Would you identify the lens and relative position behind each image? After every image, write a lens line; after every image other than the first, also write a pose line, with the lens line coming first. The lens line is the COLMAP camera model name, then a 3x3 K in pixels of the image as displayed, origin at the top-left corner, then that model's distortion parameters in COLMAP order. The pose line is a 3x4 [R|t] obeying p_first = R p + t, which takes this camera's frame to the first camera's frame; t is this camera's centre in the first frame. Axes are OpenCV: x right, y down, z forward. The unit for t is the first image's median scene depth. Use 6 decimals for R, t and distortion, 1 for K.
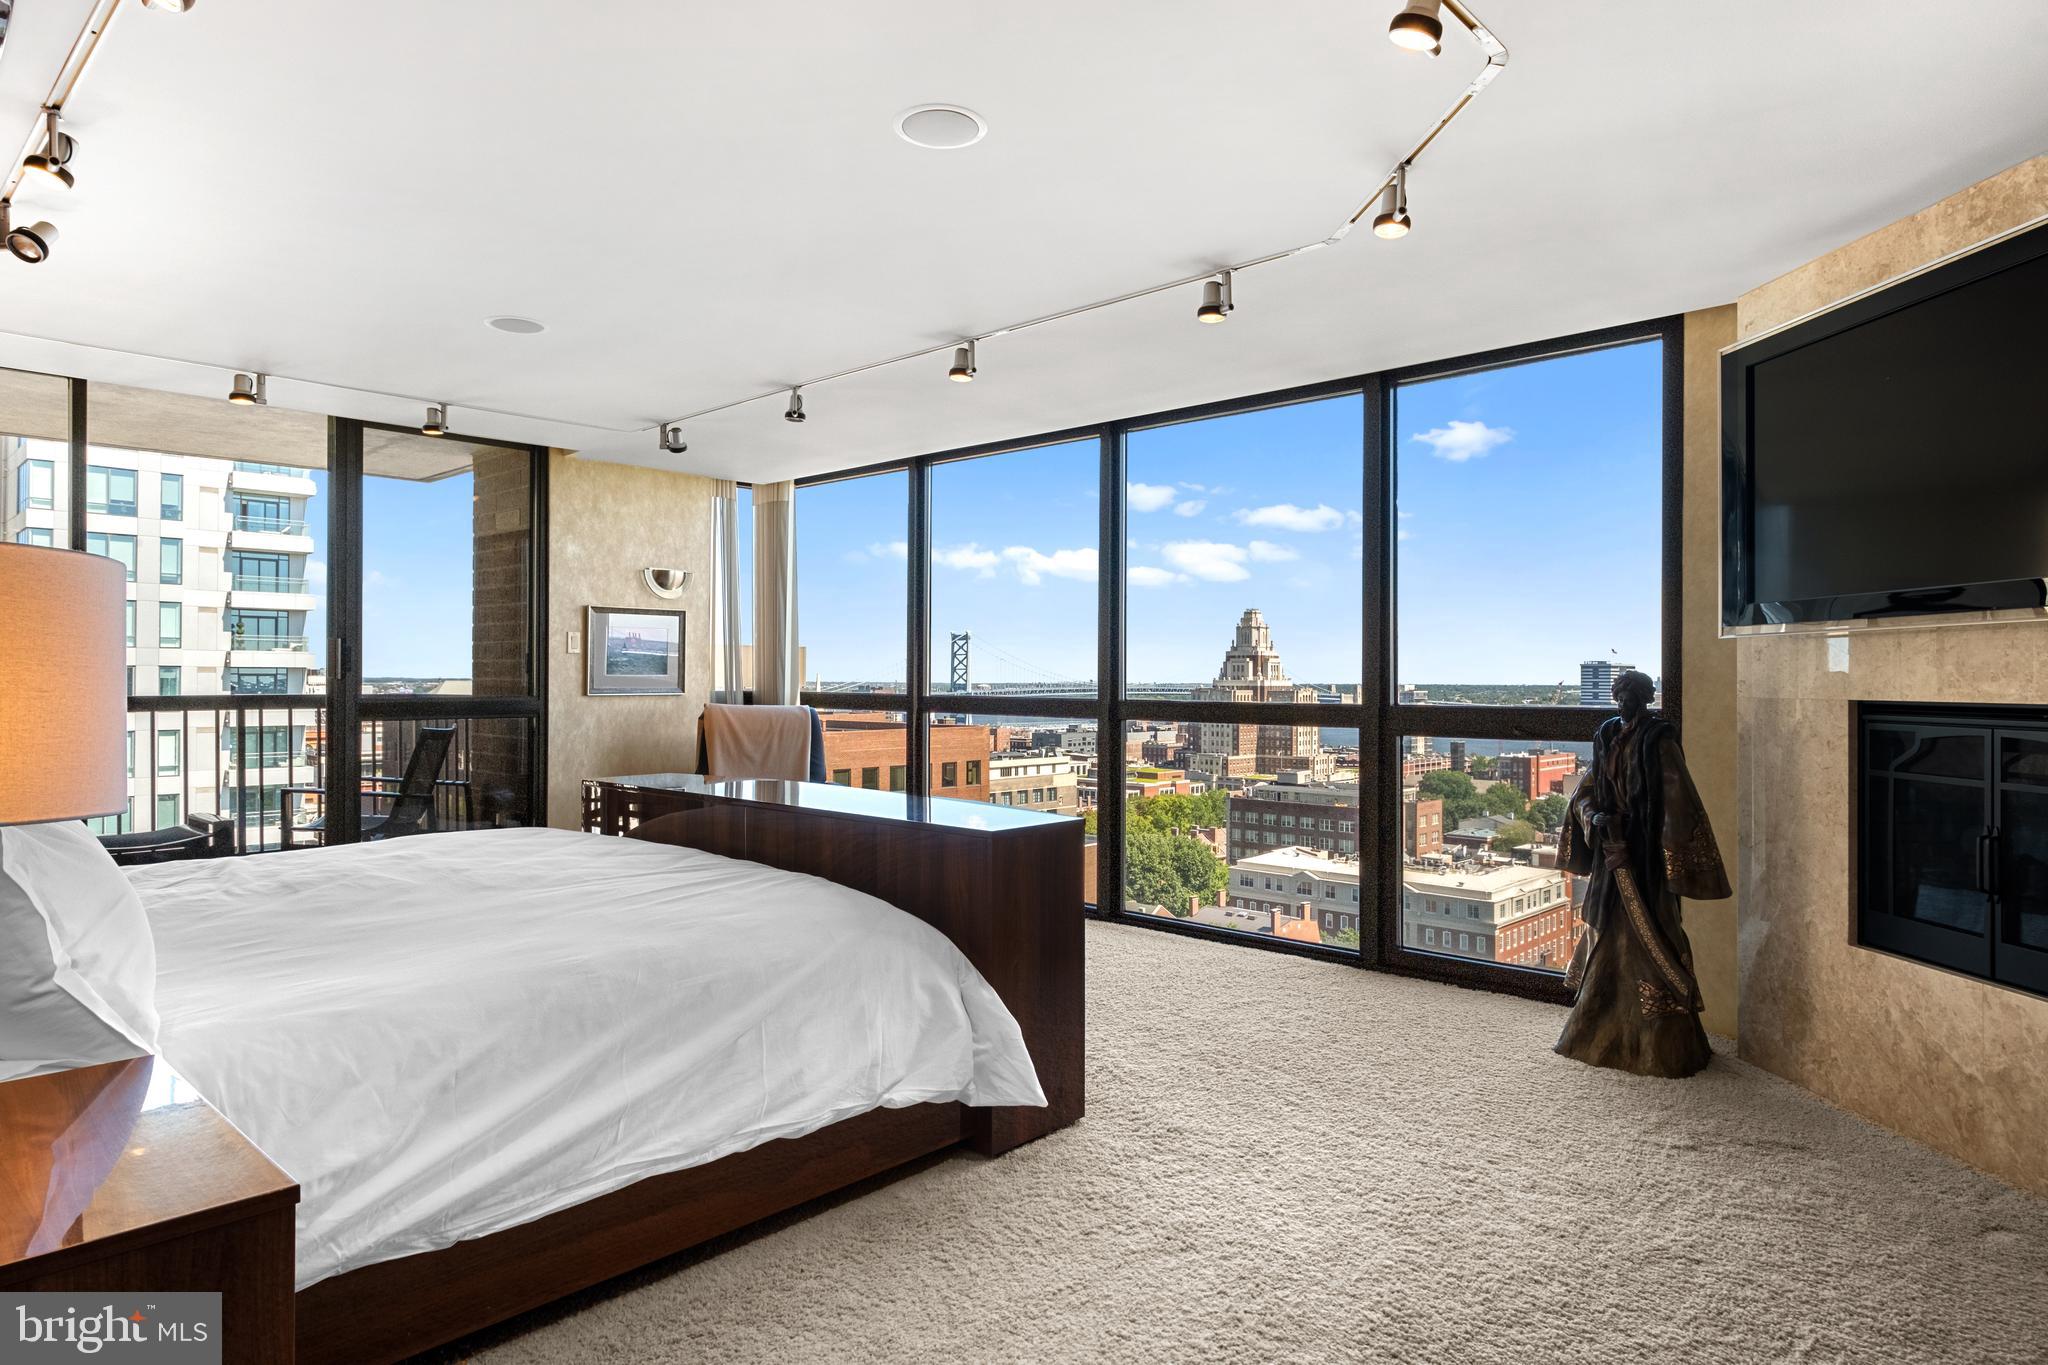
lens RADIAL K [[1172.5, 0, 1024.7], [0, 1172.5, 682.0], [0, 0, 1]] dist [-0.008277, -0.000607]
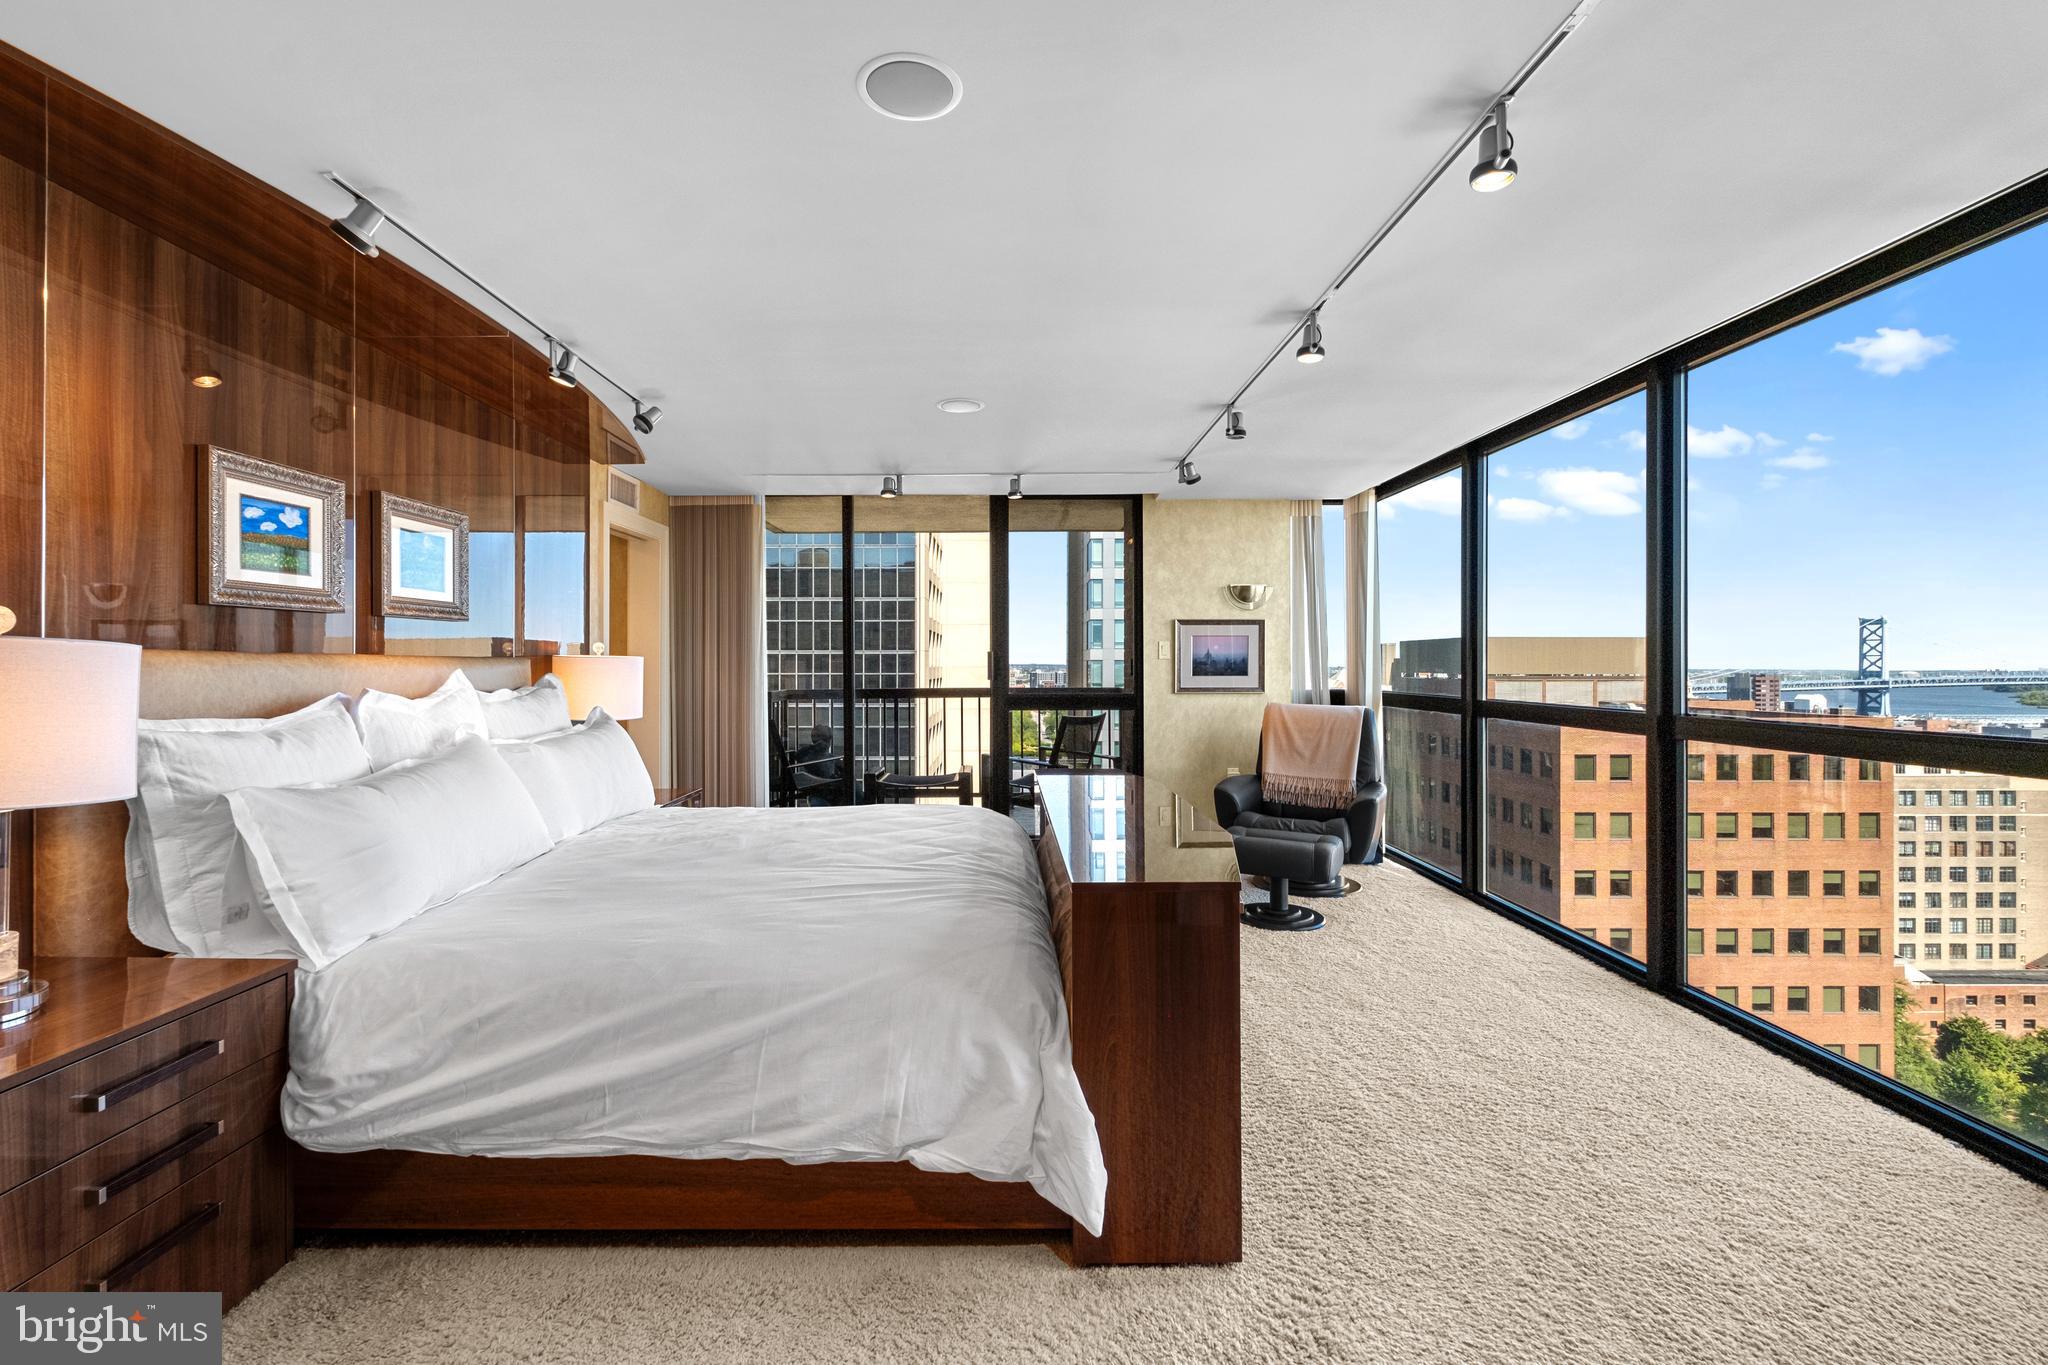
lens RADIAL K [[898.0, 0, 1019.5], [0, 898.0, 670.2], [0, 0, 1]] dist [0.001168, -0.001610]
pose [[0.683691, -0.000128, -0.729771, 0.298090], [0.000904, 0.999999, 0.000671, -0.020285], [0.729771, -0.001118, 0.683691, 0.367742]]
